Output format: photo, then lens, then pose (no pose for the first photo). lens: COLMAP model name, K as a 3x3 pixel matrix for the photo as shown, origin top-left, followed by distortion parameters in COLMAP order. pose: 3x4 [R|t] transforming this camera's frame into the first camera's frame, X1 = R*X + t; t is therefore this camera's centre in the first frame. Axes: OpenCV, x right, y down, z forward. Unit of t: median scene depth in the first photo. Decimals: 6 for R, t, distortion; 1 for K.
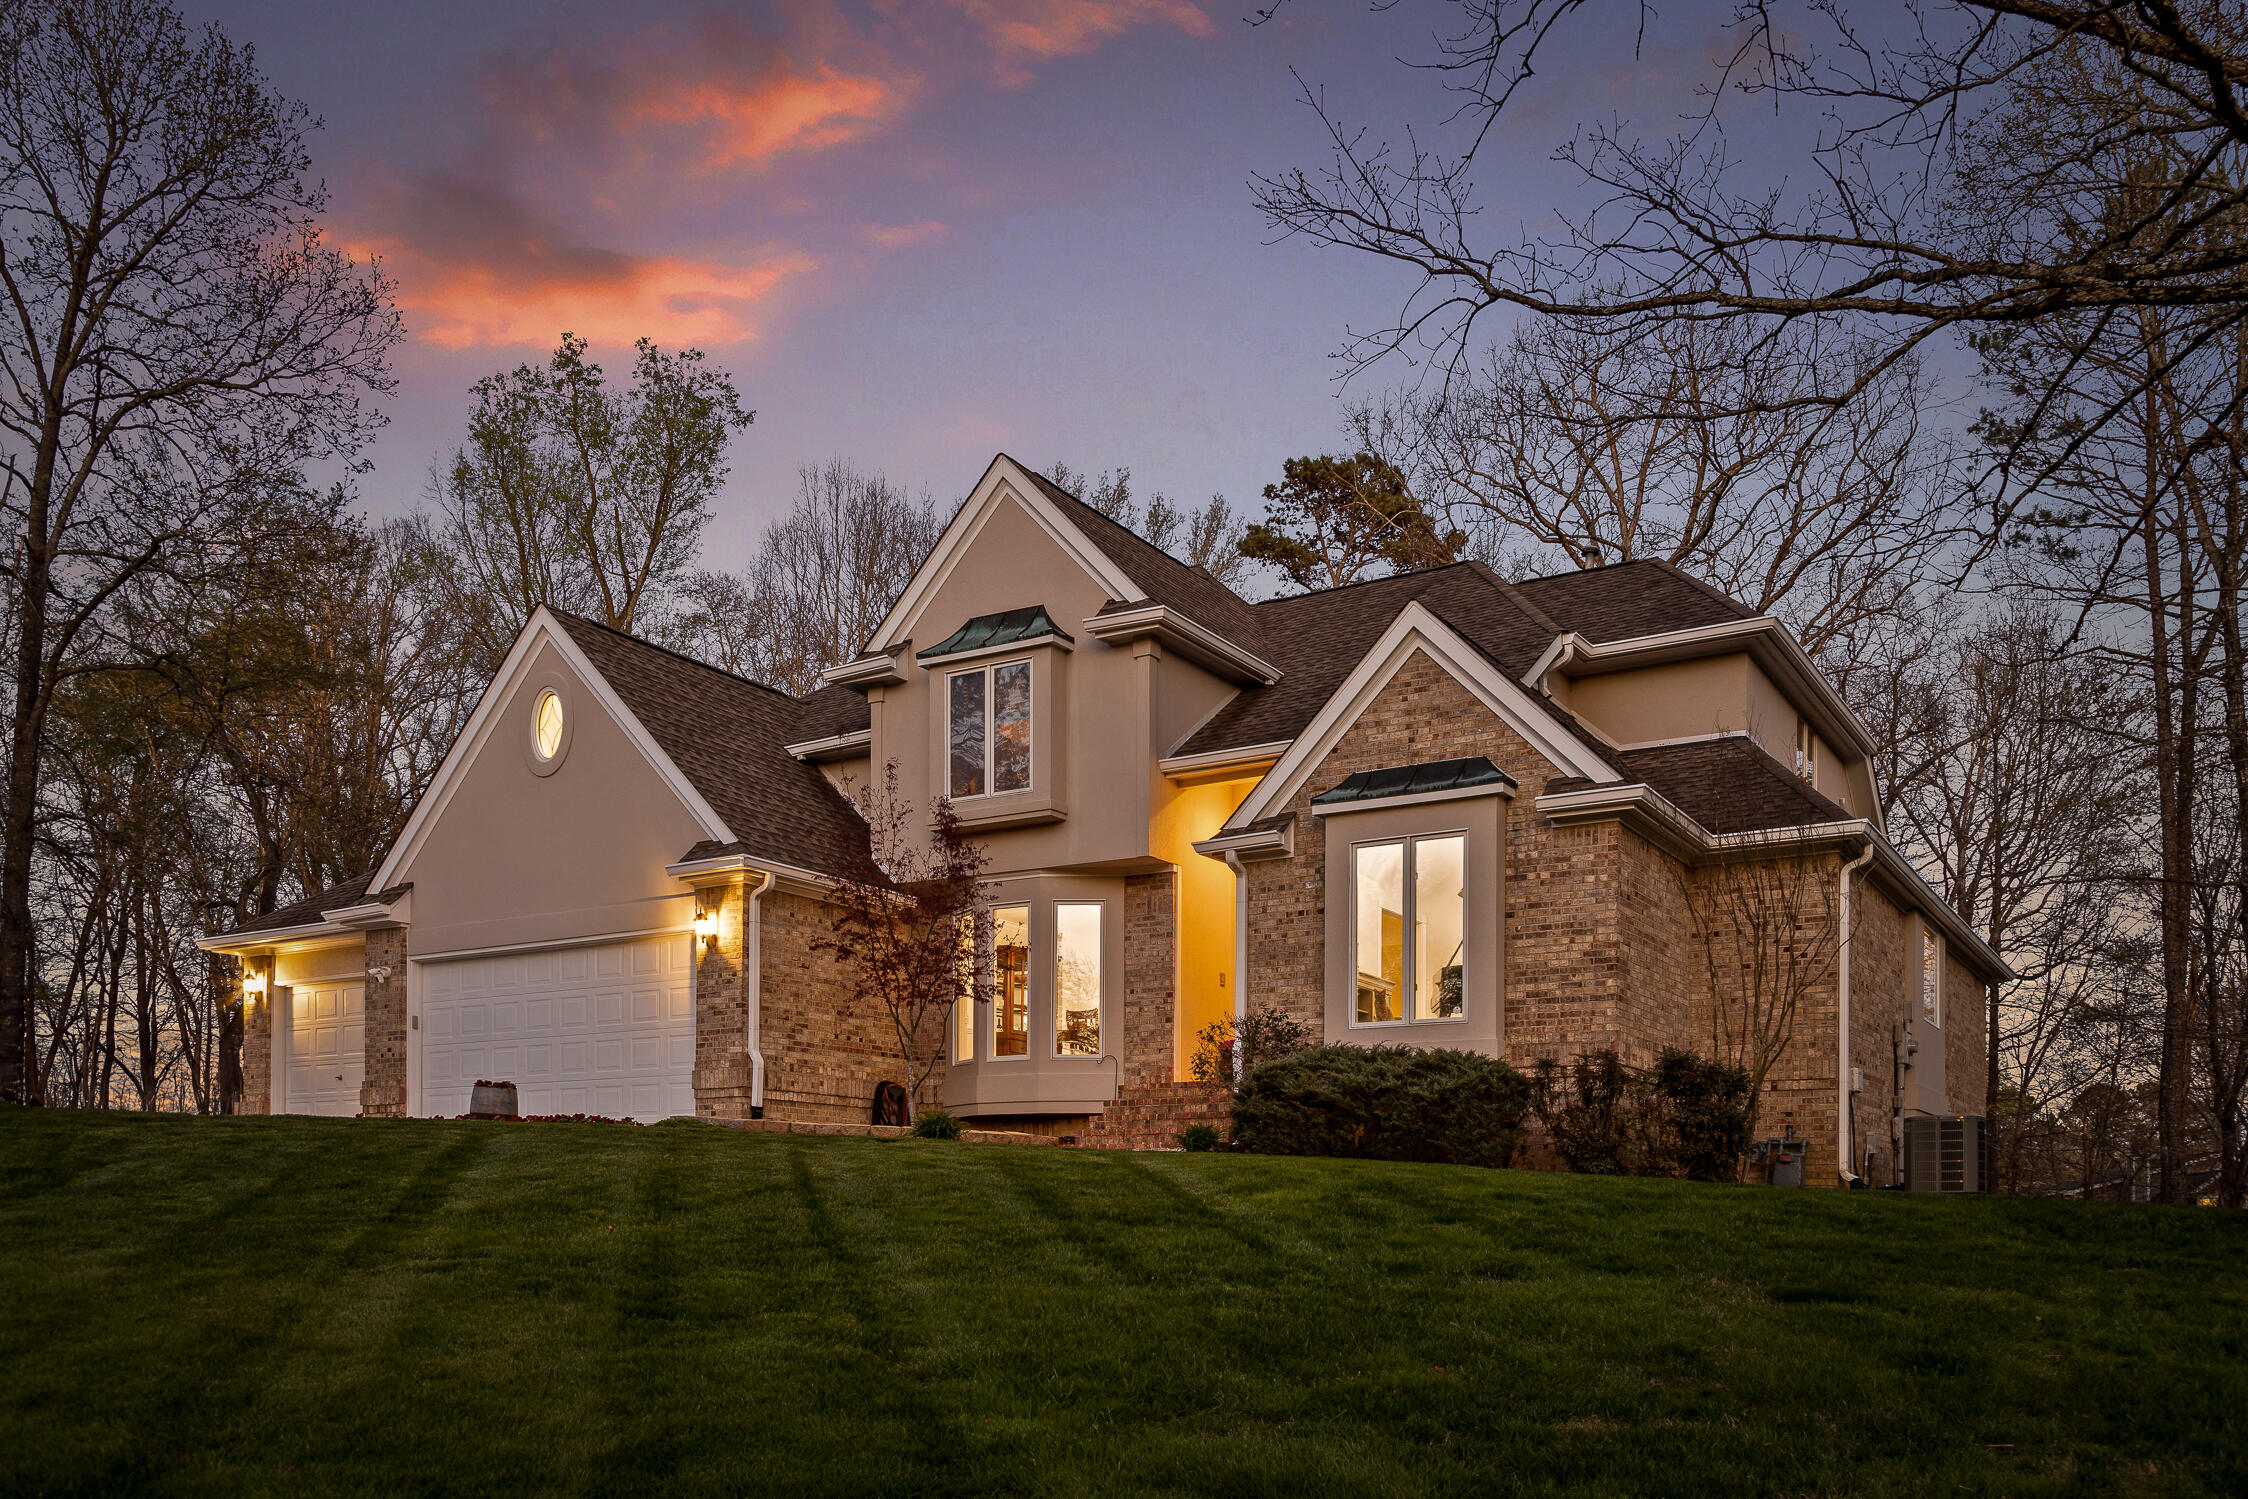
lens RADIAL K [[1870.4, 0, 1162.8], [0, 1870.4, 1068.7], [0, 0, 1]] dist [-0.006349, -0.005000]
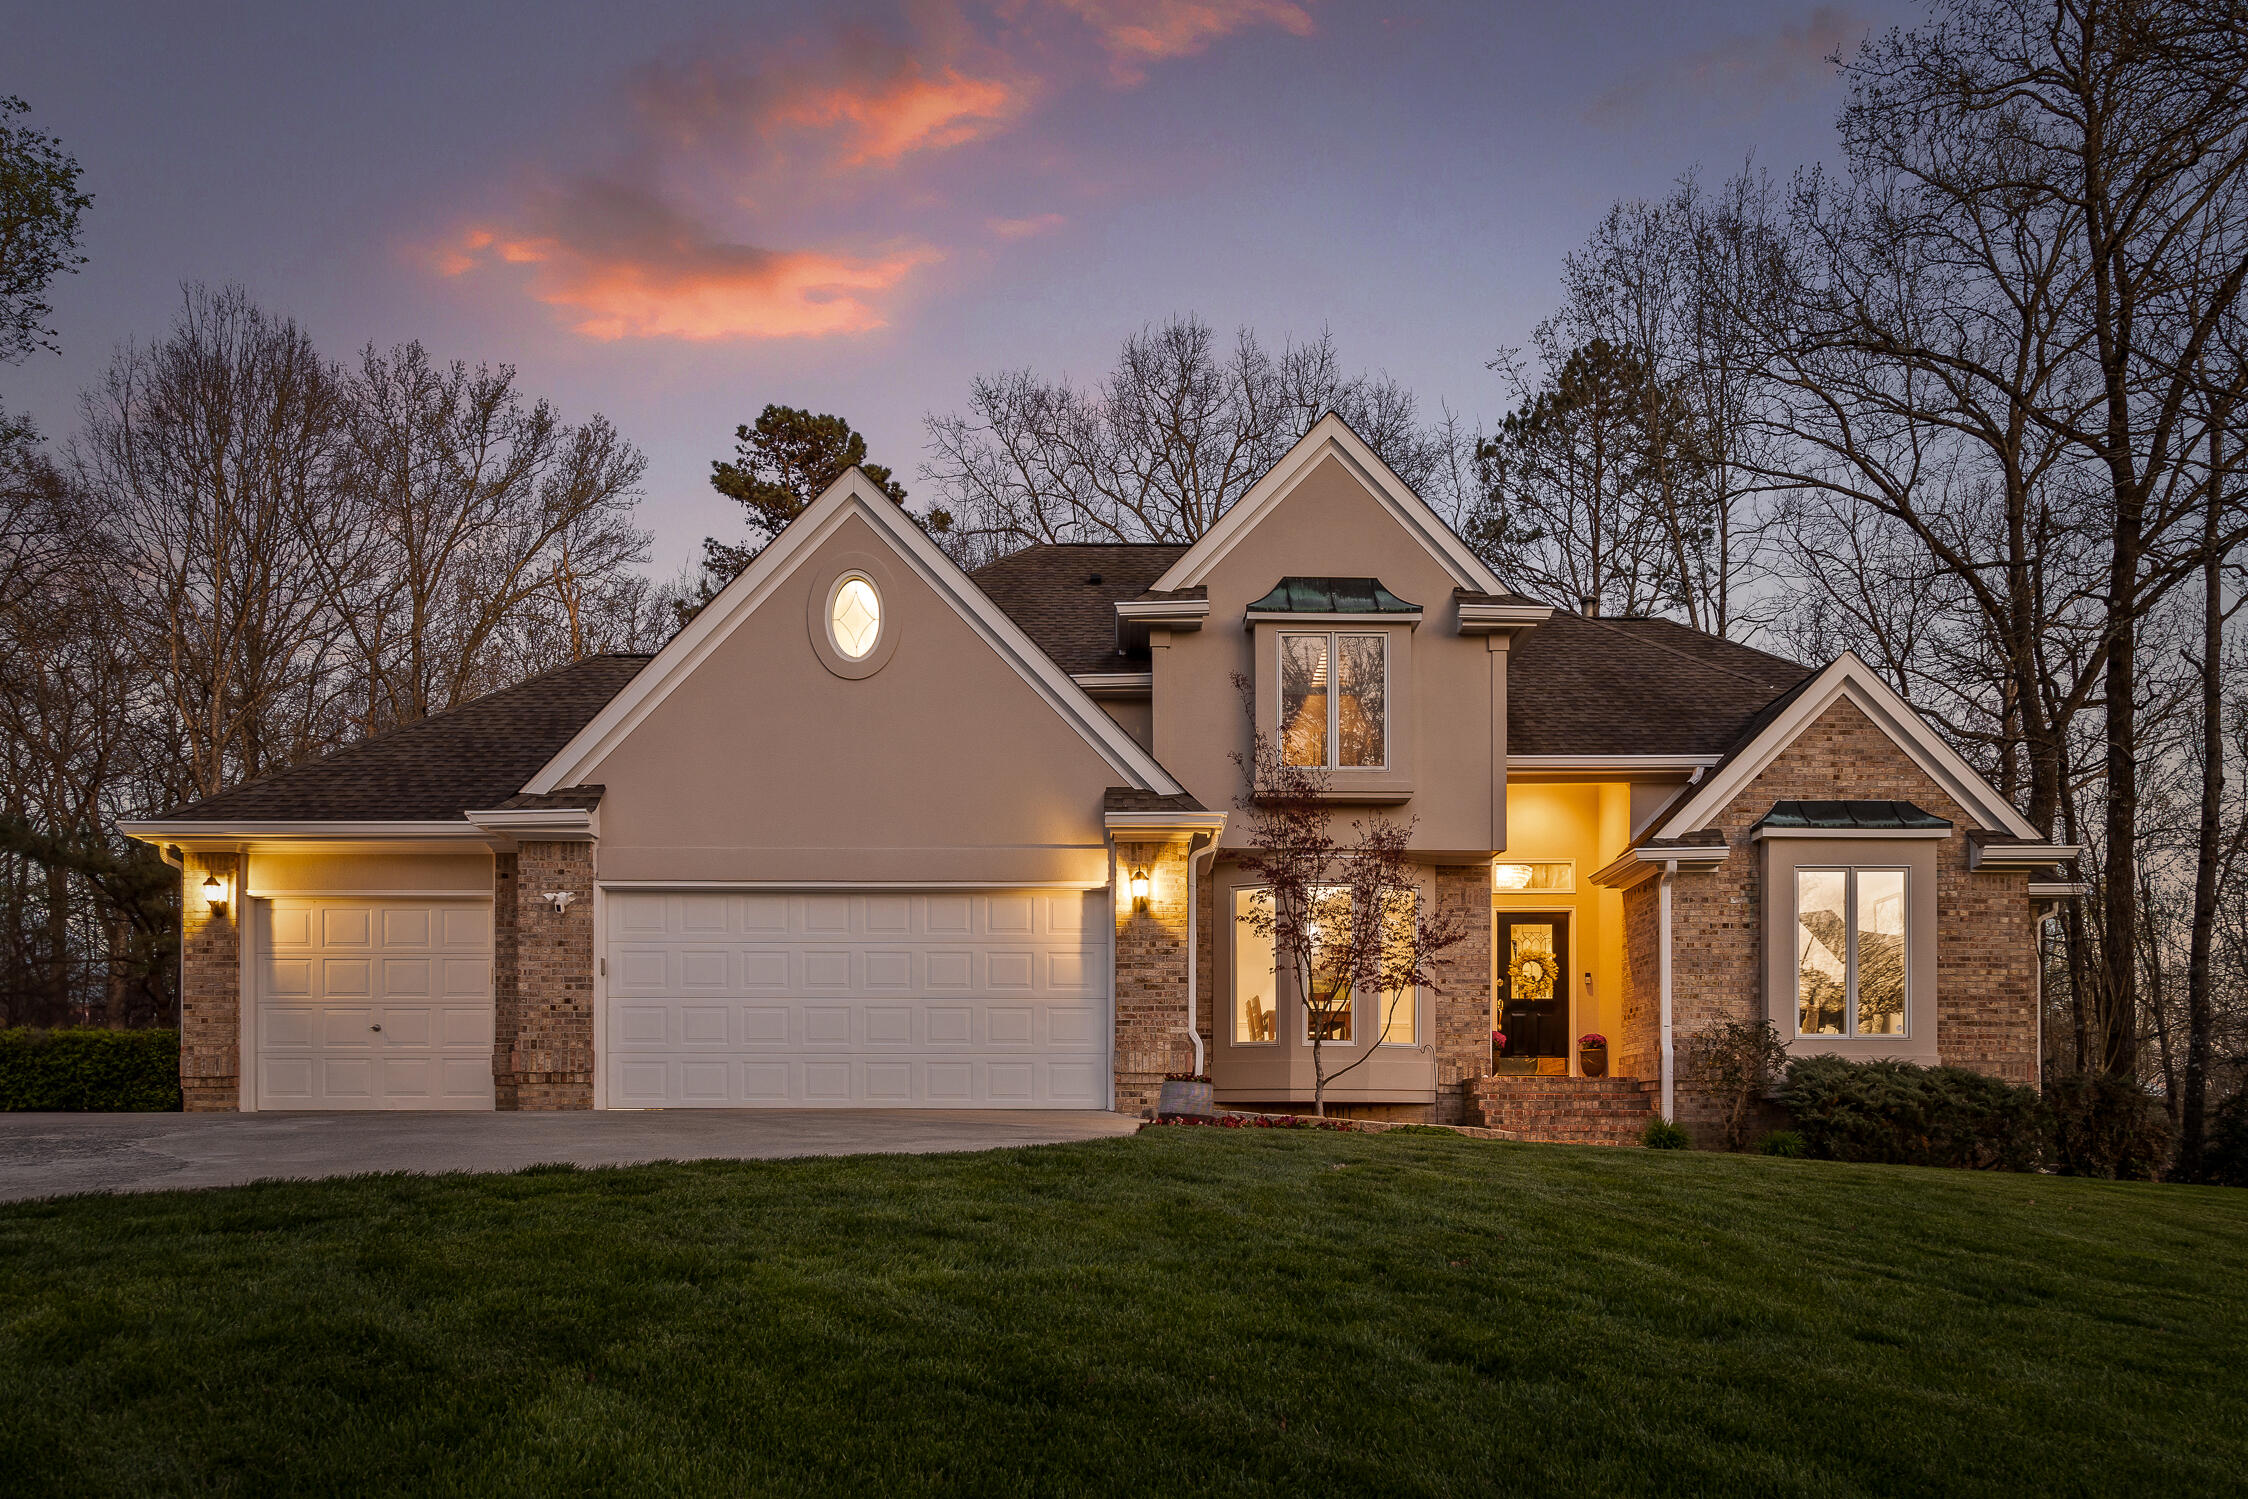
lens RADIAL K [[1663.1, 0, 1134.0], [0, 1663.1, 1086.0], [0, 0, 1]] dist [-0.002036, 0.004240]
pose [[0.852128, 0.015905, 0.523091, -0.706556], [-0.042813, 0.998306, 0.039389, -0.014940], [-0.521579, -0.055959, 0.851366, 0.362690]]
